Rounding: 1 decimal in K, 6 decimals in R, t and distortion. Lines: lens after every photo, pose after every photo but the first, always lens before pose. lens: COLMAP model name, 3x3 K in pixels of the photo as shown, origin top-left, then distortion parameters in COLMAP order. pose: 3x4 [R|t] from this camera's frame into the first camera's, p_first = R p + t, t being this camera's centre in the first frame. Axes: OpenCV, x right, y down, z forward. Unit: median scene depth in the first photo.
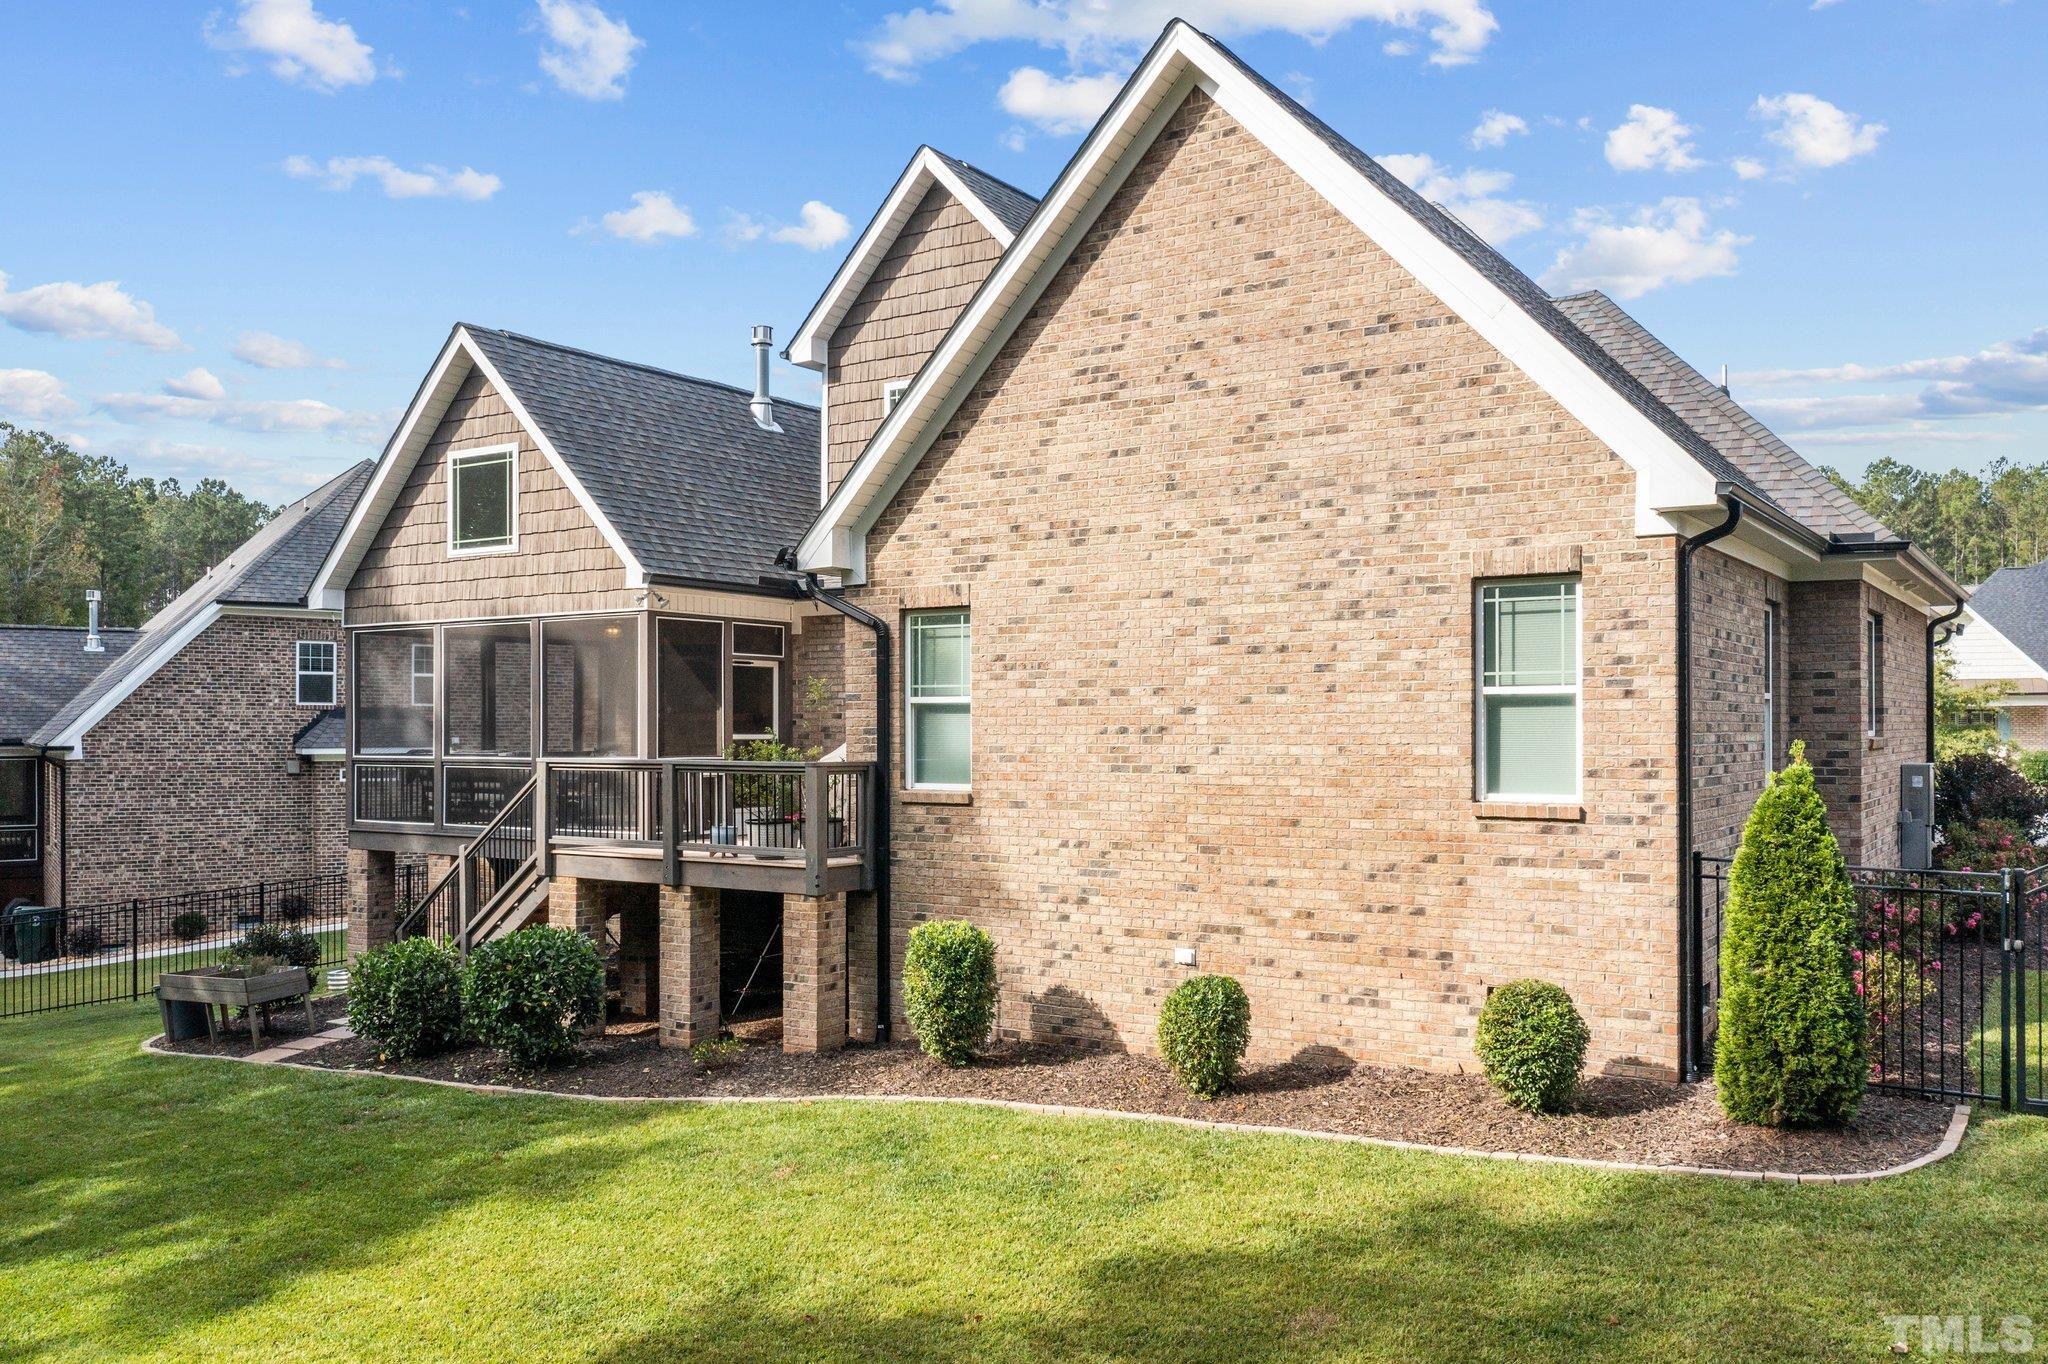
lens RADIAL K [[1650.7, 0, 1016.2], [0, 1650.7, 730.7], [0, 0, 1]] dist [0.000280, 0.013973]
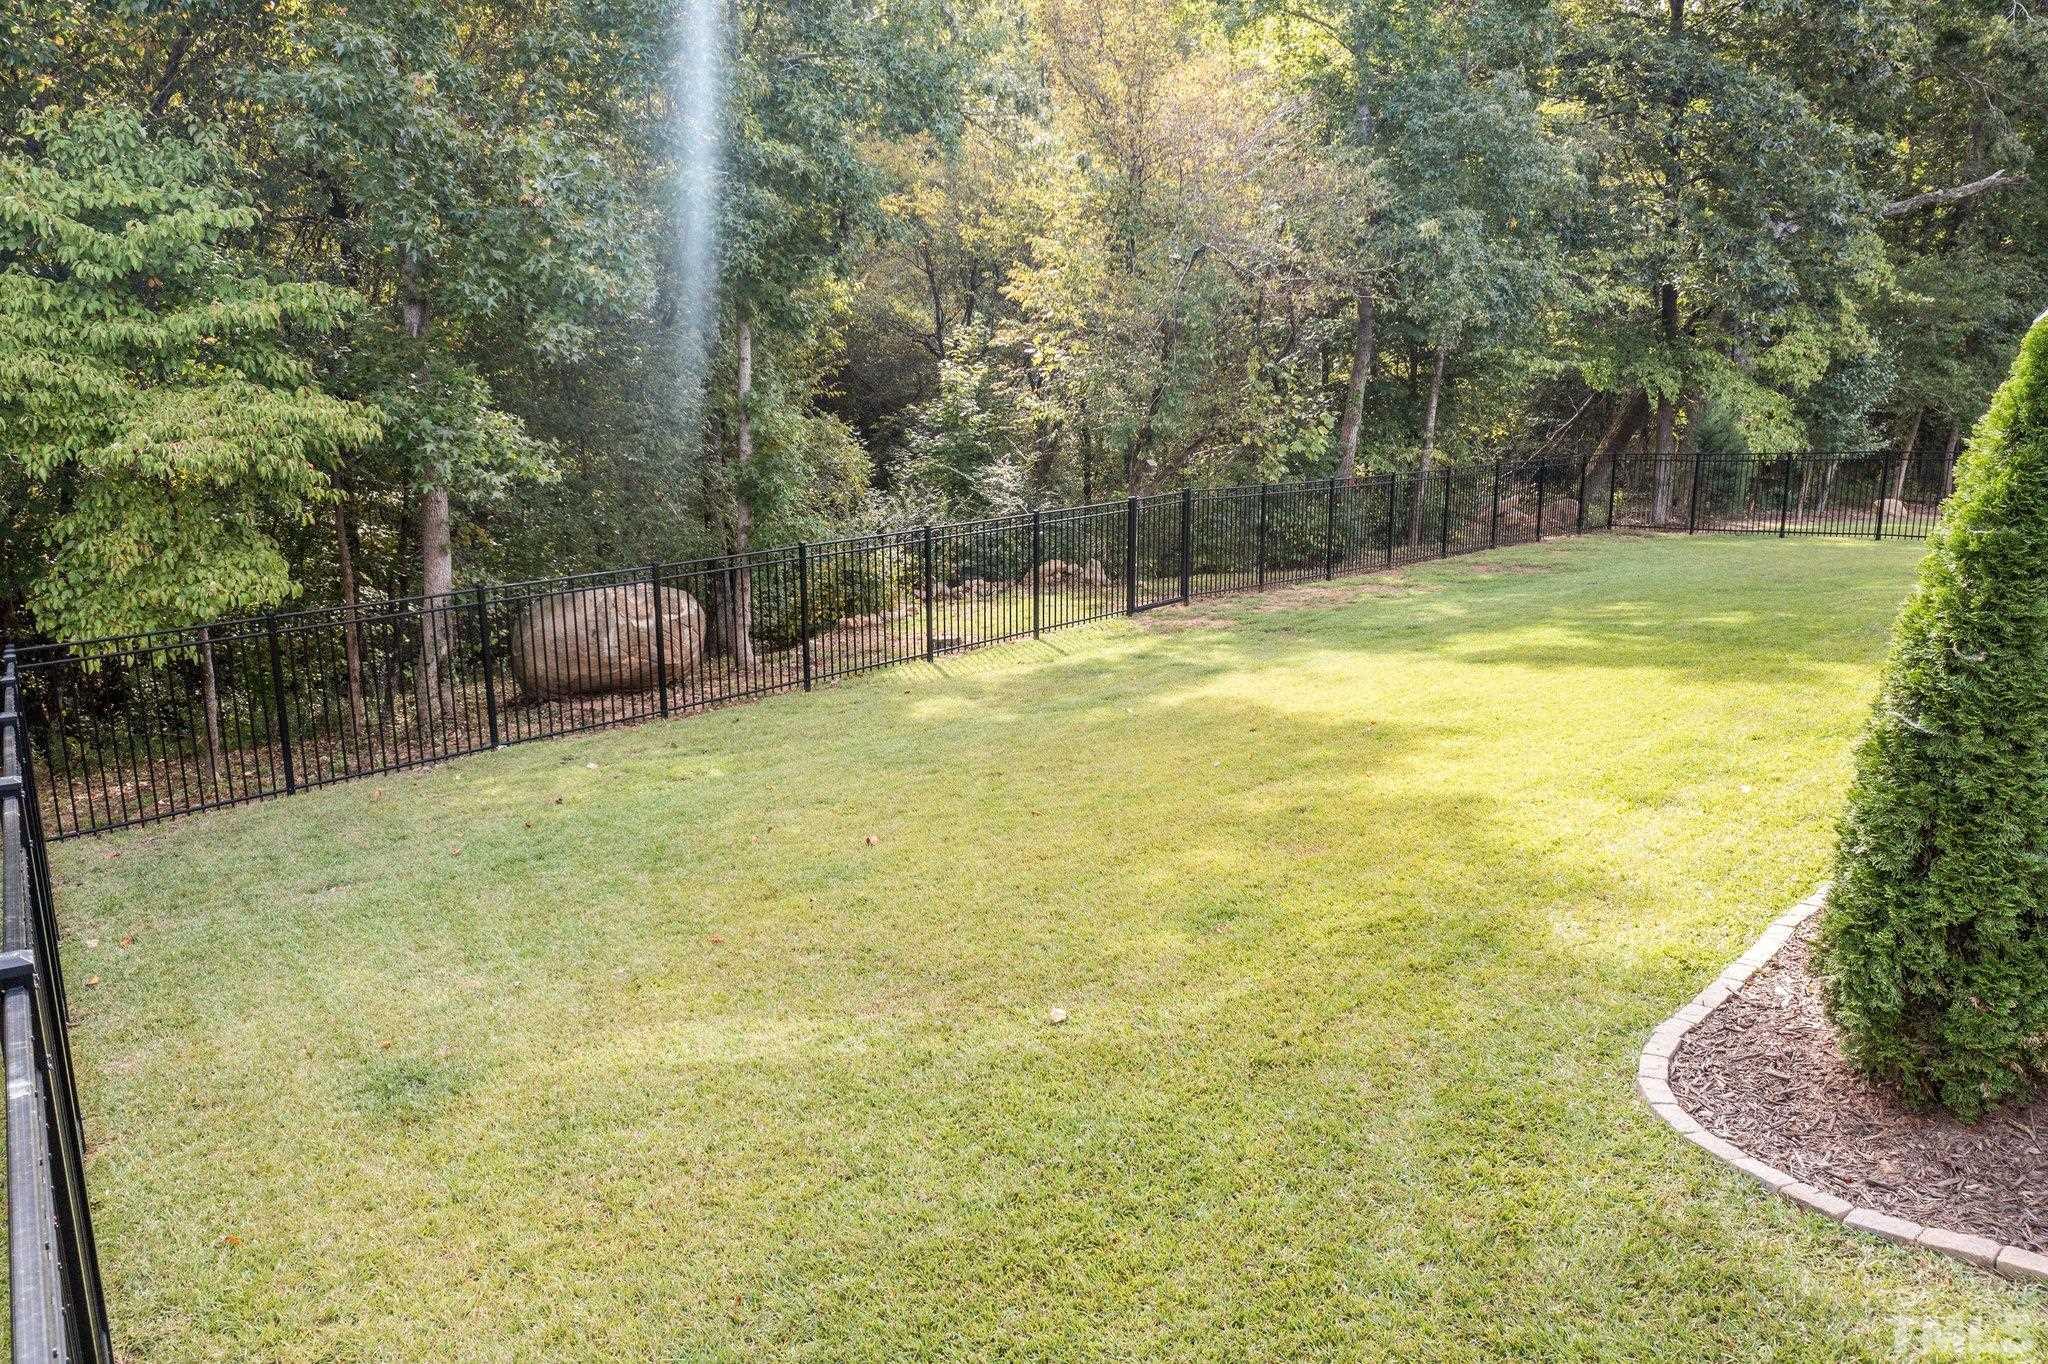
lens RADIAL K [[1623.5, 0, 1029.3], [0, 1623.5, 681.5], [0, 0, 1]] dist [0.004543, 0.000237]
pose [[-0.153054, 0.244302, -0.957544, 0.692071], [0.005757, 0.969165, 0.246346, 0.008064], [0.988201, 0.032192, -0.149741, 0.599439]]
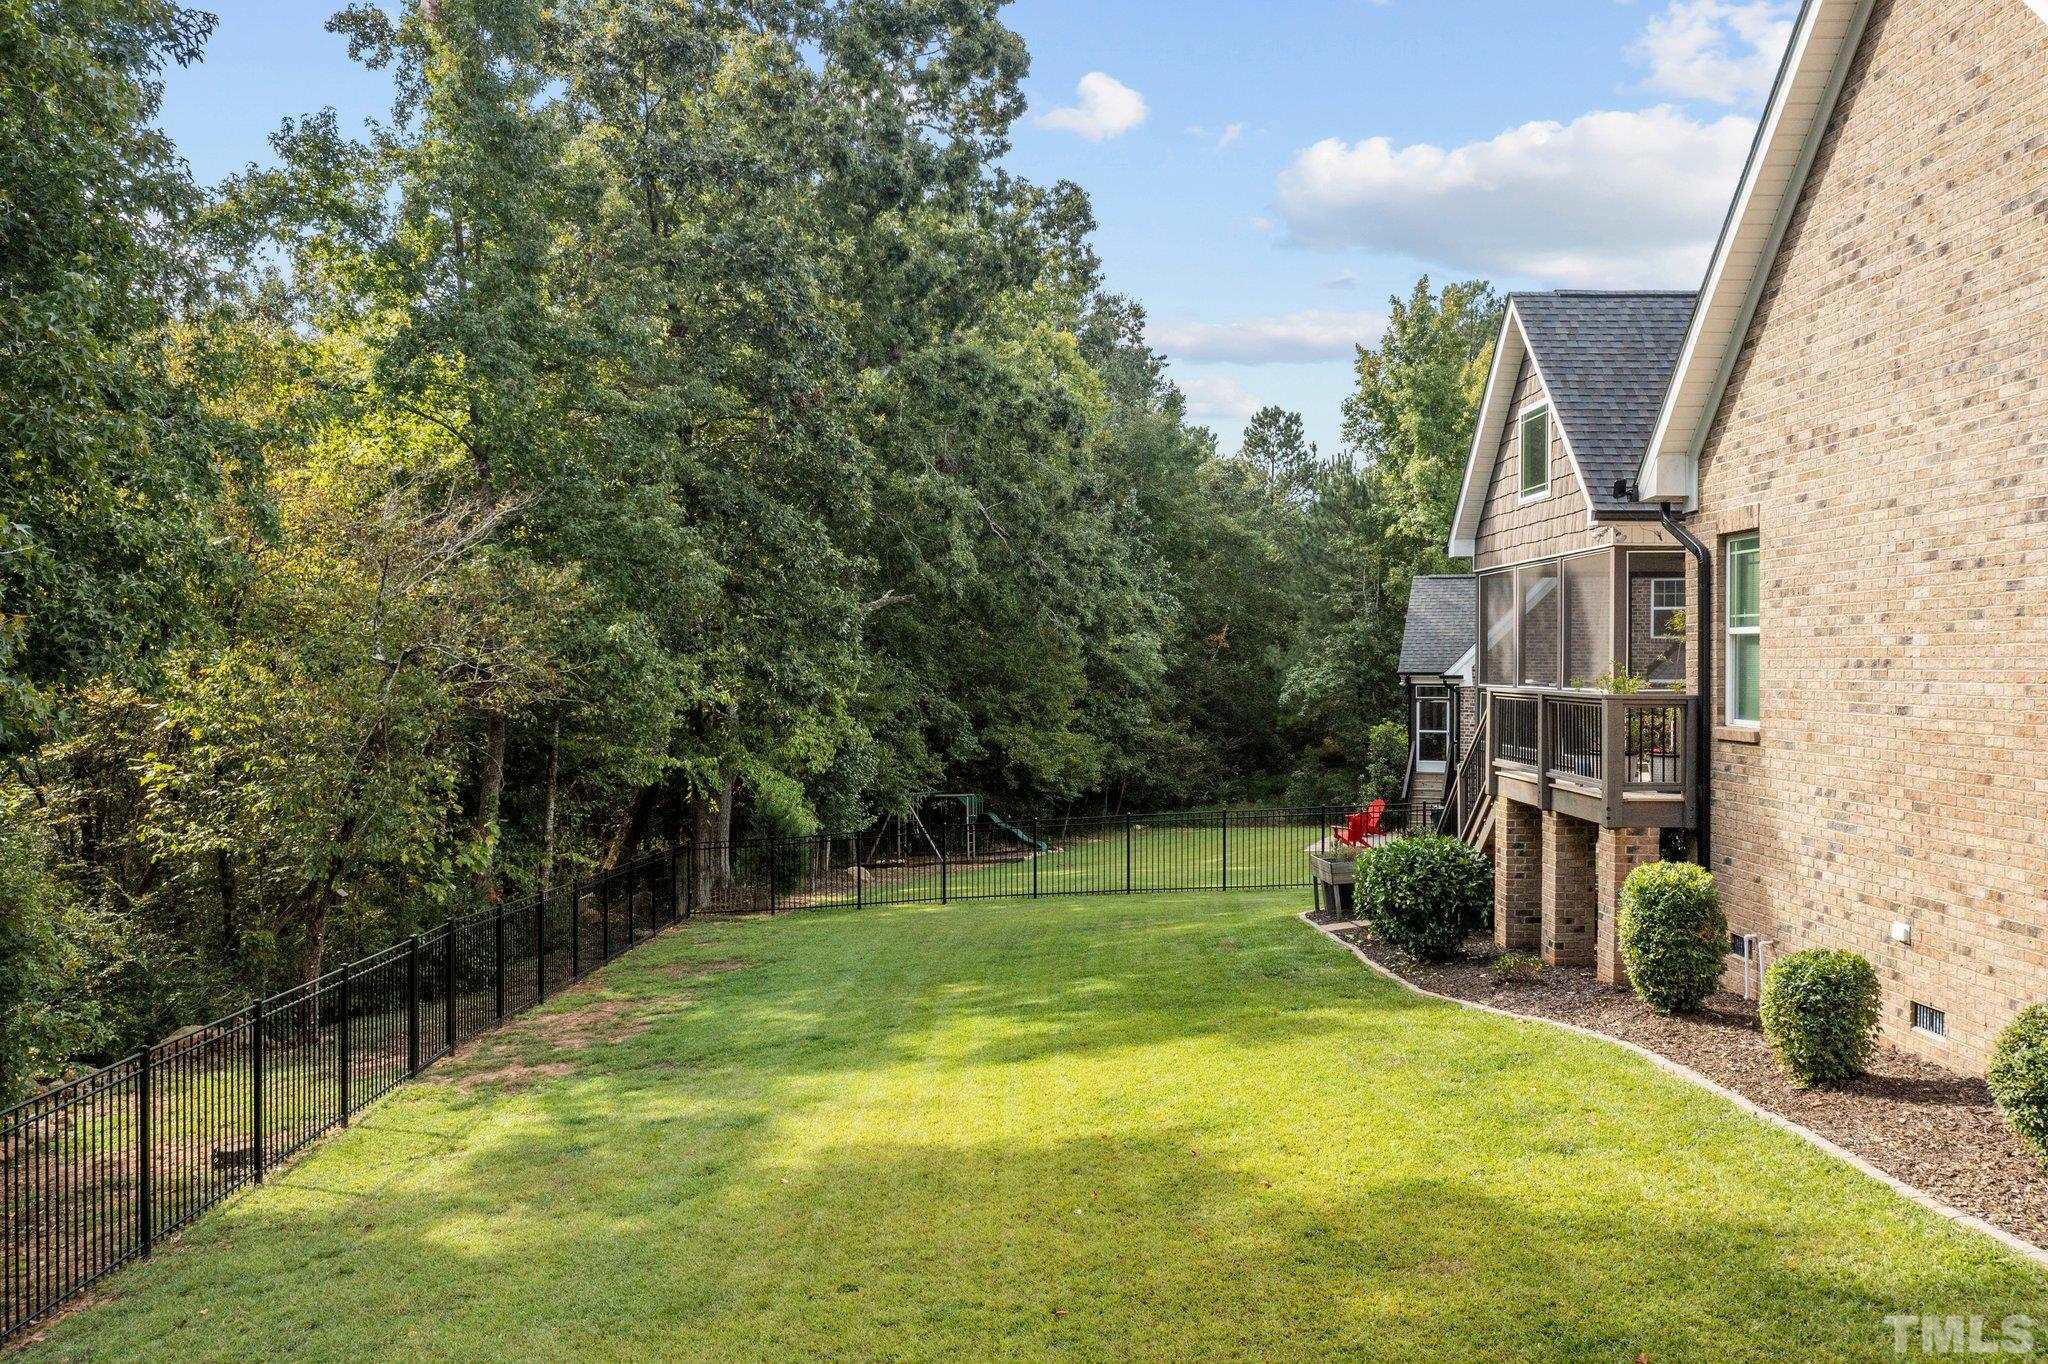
lens RADIAL K [[1627.1, 0, 1024.0], [0, 1627.1, 682.0], [0, 0, 1]] dist [0.009350, 0.003997]
pose [[0.561624, 0.012889, -0.827292, 0.511177], [-0.002262, 0.999899, 0.014043, -0.001658], [0.827389, -0.006016, 0.561596, 0.155310]]
